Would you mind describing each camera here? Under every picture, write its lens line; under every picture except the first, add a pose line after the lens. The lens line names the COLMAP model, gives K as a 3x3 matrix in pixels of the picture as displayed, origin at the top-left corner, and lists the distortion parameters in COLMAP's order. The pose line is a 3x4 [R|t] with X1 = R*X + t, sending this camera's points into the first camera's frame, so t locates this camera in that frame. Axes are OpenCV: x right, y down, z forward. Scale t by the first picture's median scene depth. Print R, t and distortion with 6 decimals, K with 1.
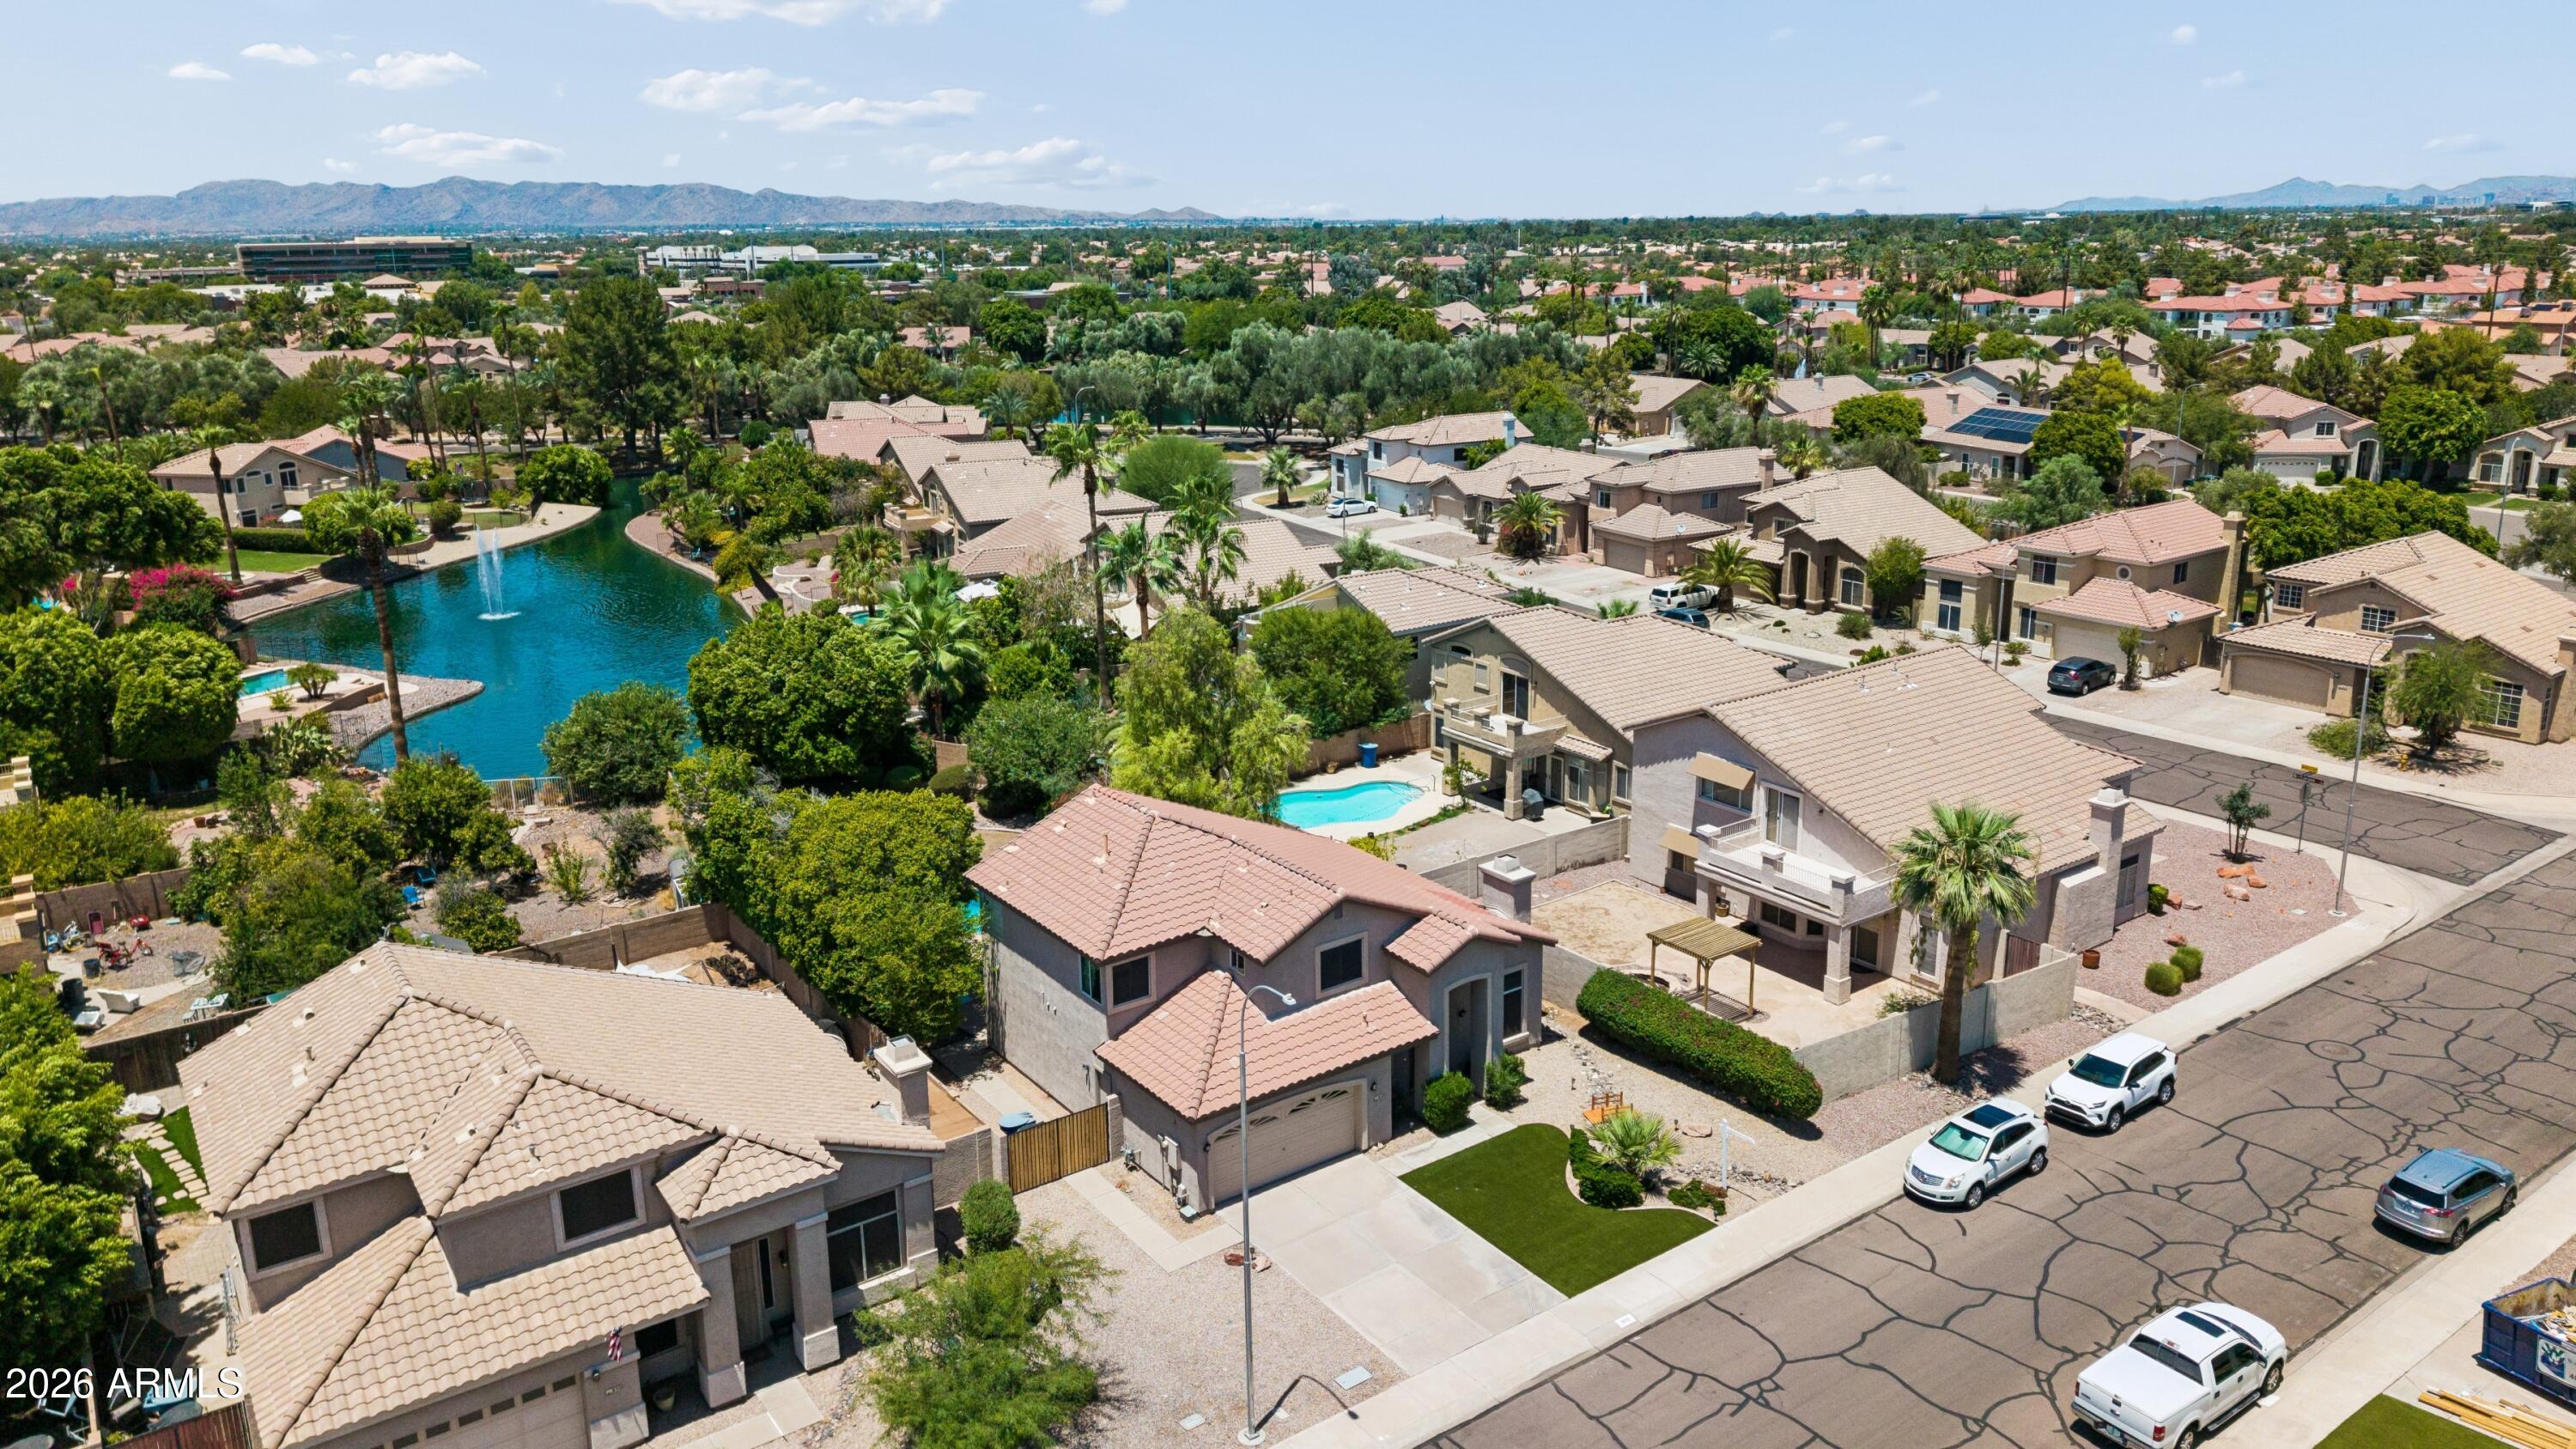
lens RADIAL K [[1757.5, 0, 1305.2], [0, 1757.5, 713.9], [0, 0, 1]] dist [0.082241, -0.109166]
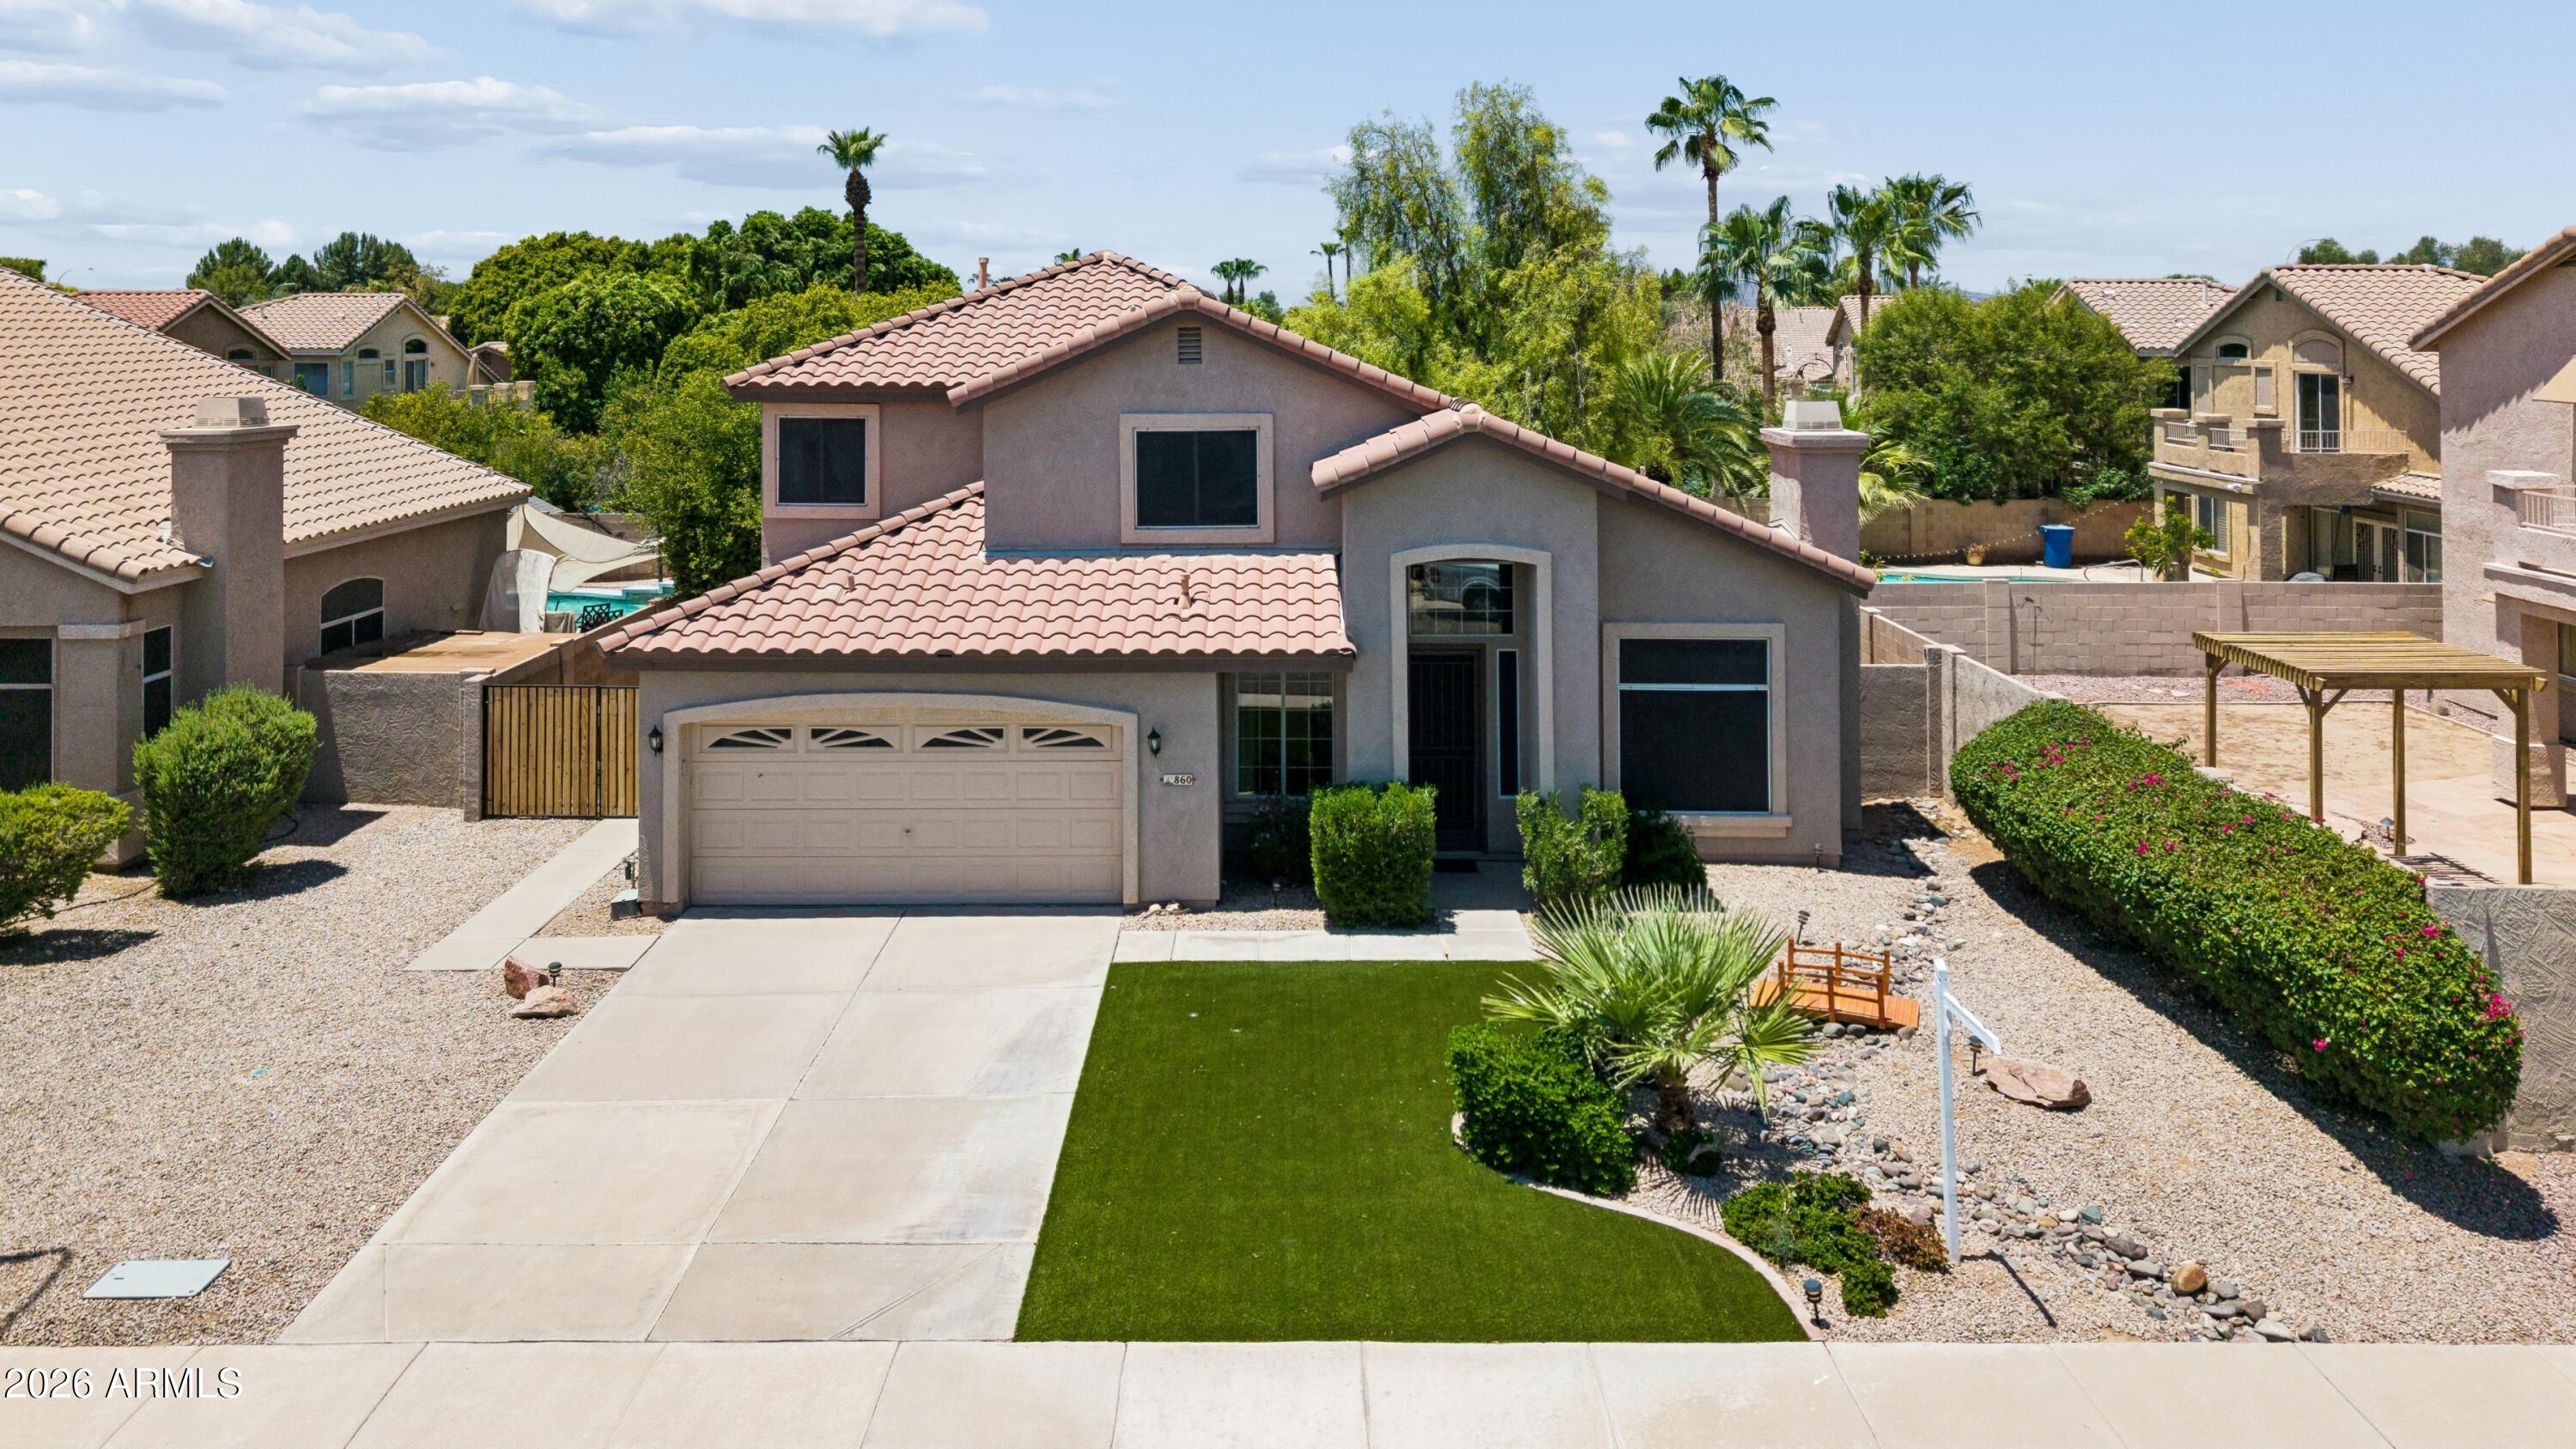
lens RADIAL K [[1833.7, 0, 1289.5], [0, 1833.7, 328.7], [0, 0, 1]] dist [0.009229, 0.002856]
pose [[0.807906, 0.015371, -0.589111, 0.197069], [-0.170204, 0.963145, -0.208286, 0.129696], [0.564197, 0.268545, 0.780747, 0.428340]]
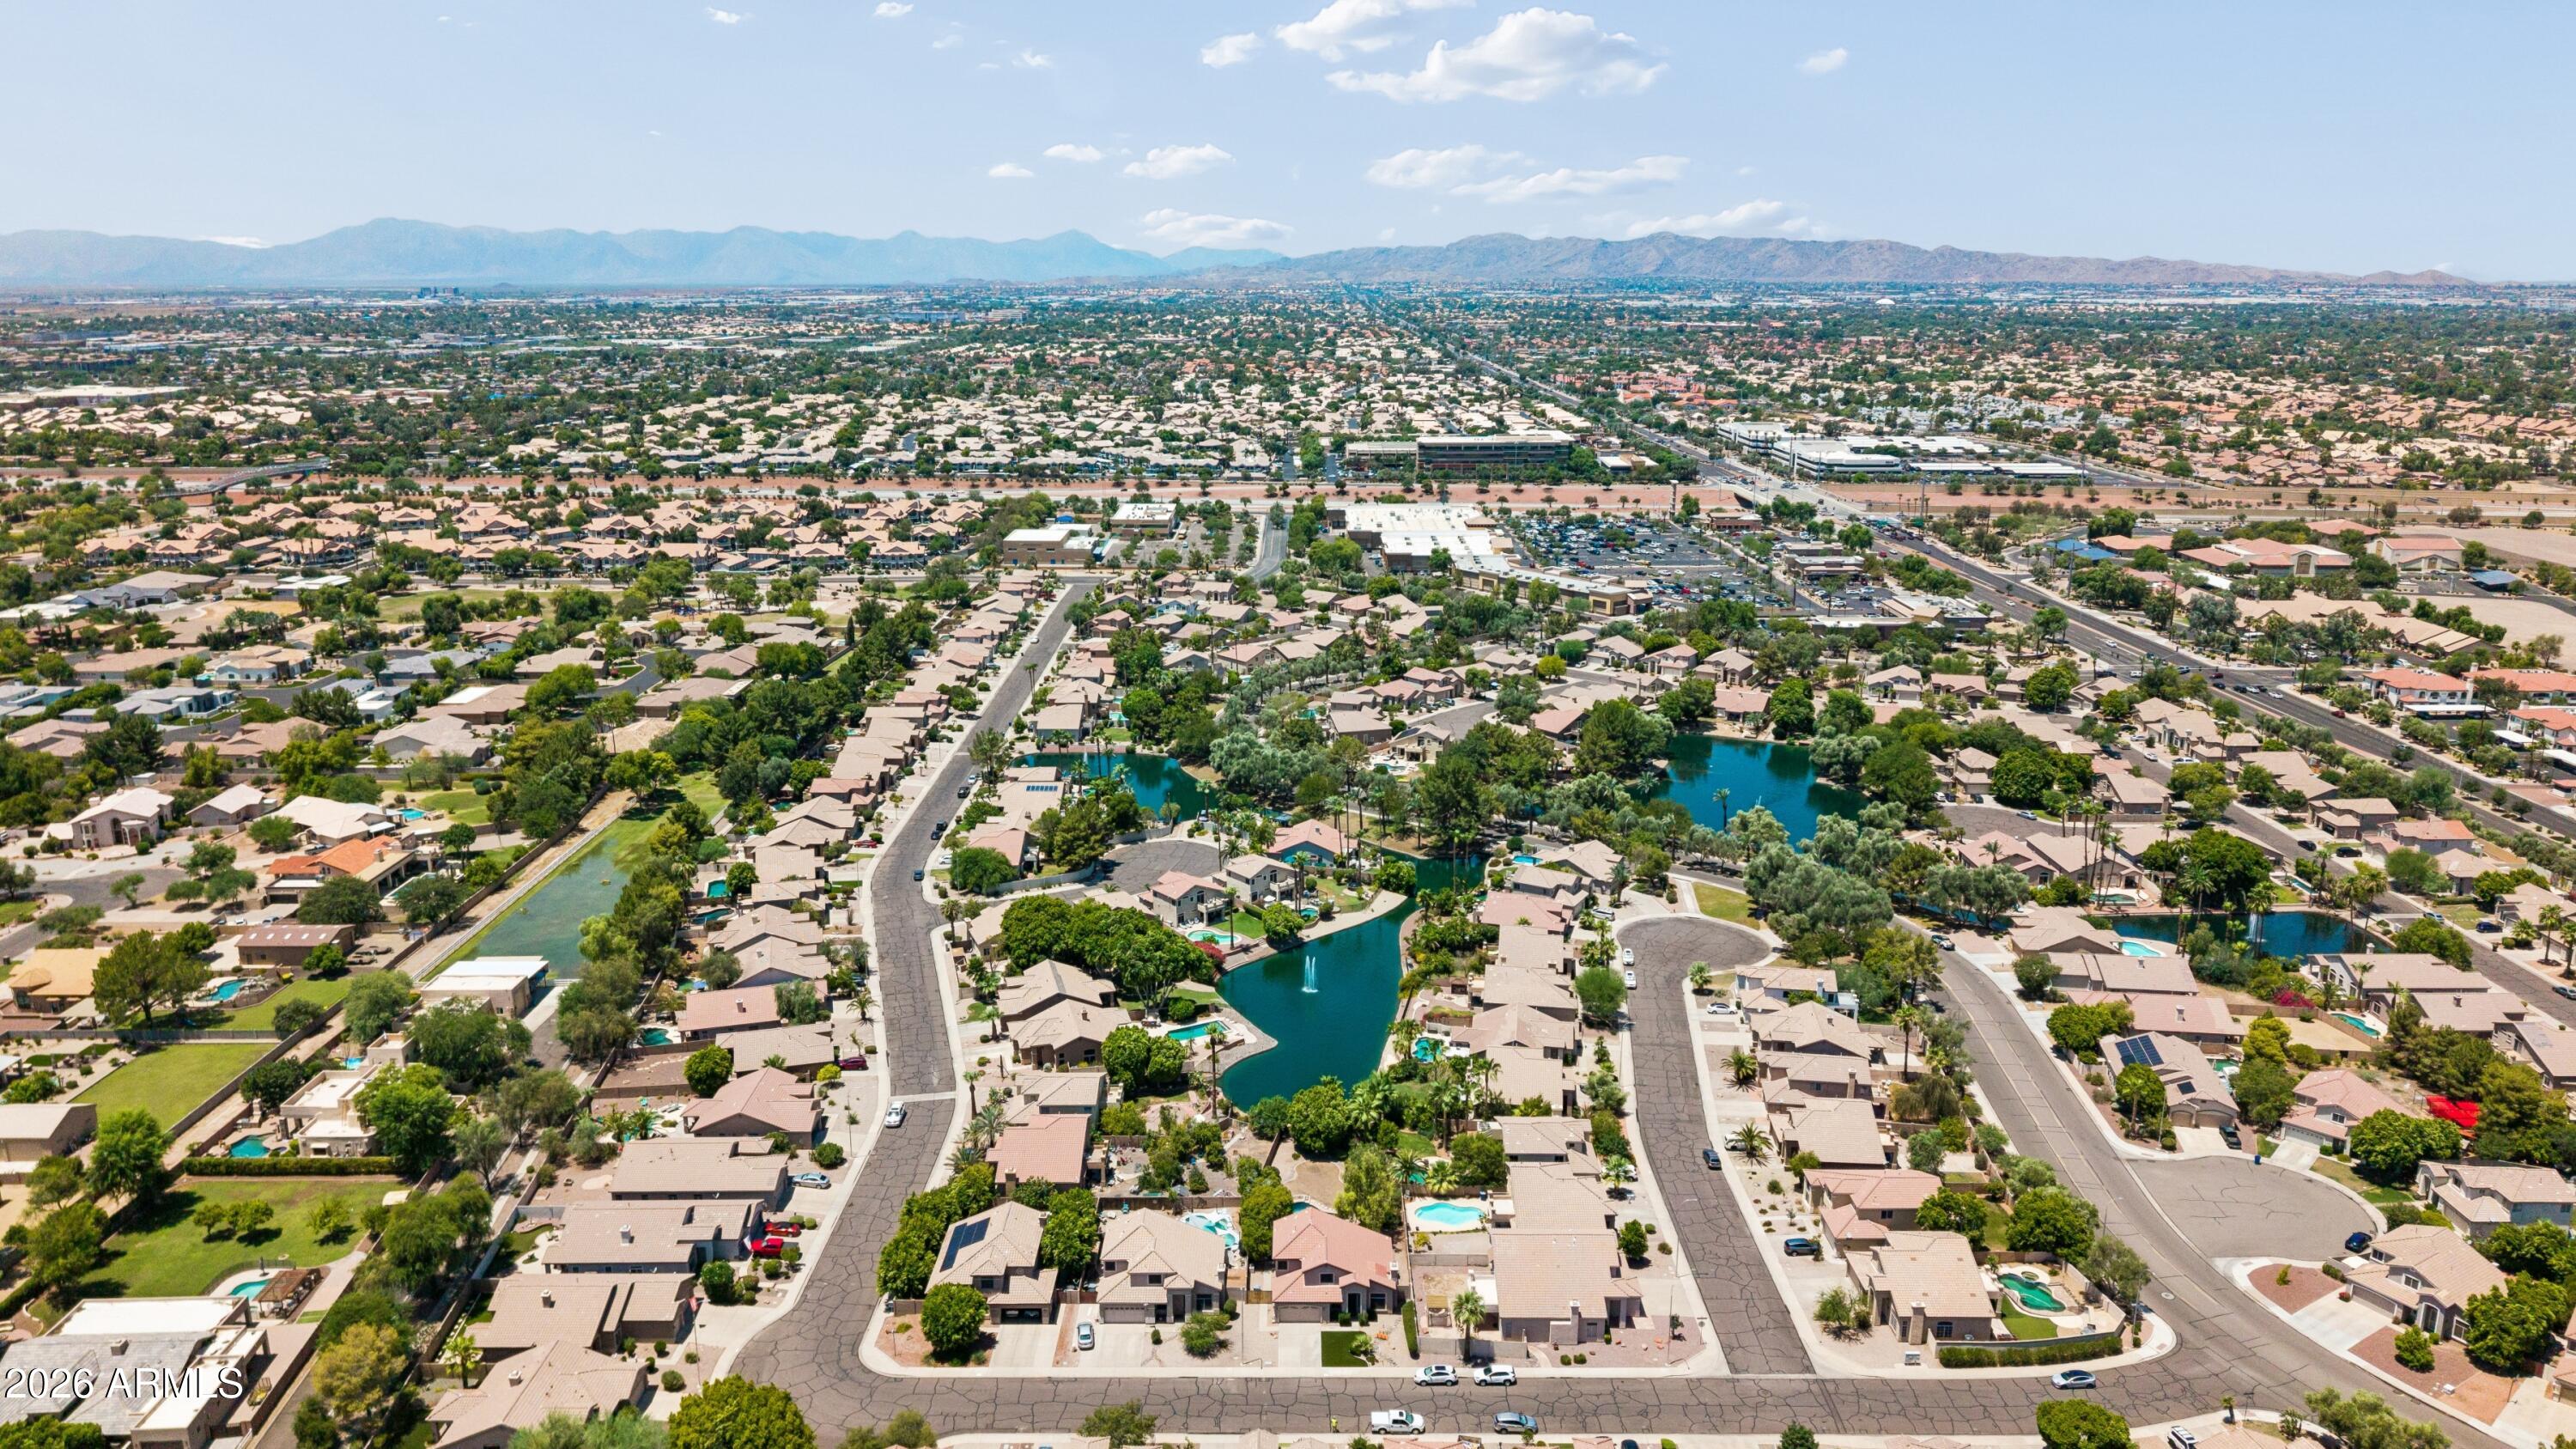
lens RADIAL K [[1757.5, 0, 1305.2], [0, 1757.5, 713.9], [0, 0, 1]] dist [0.082241, -0.109166]
pose [[0.810191, 0.161772, -0.563401, 1.391789], [-0.170890, 0.984596, 0.036966, -0.863311], [0.560703, 0.066330, 0.825356, -1.688926]]
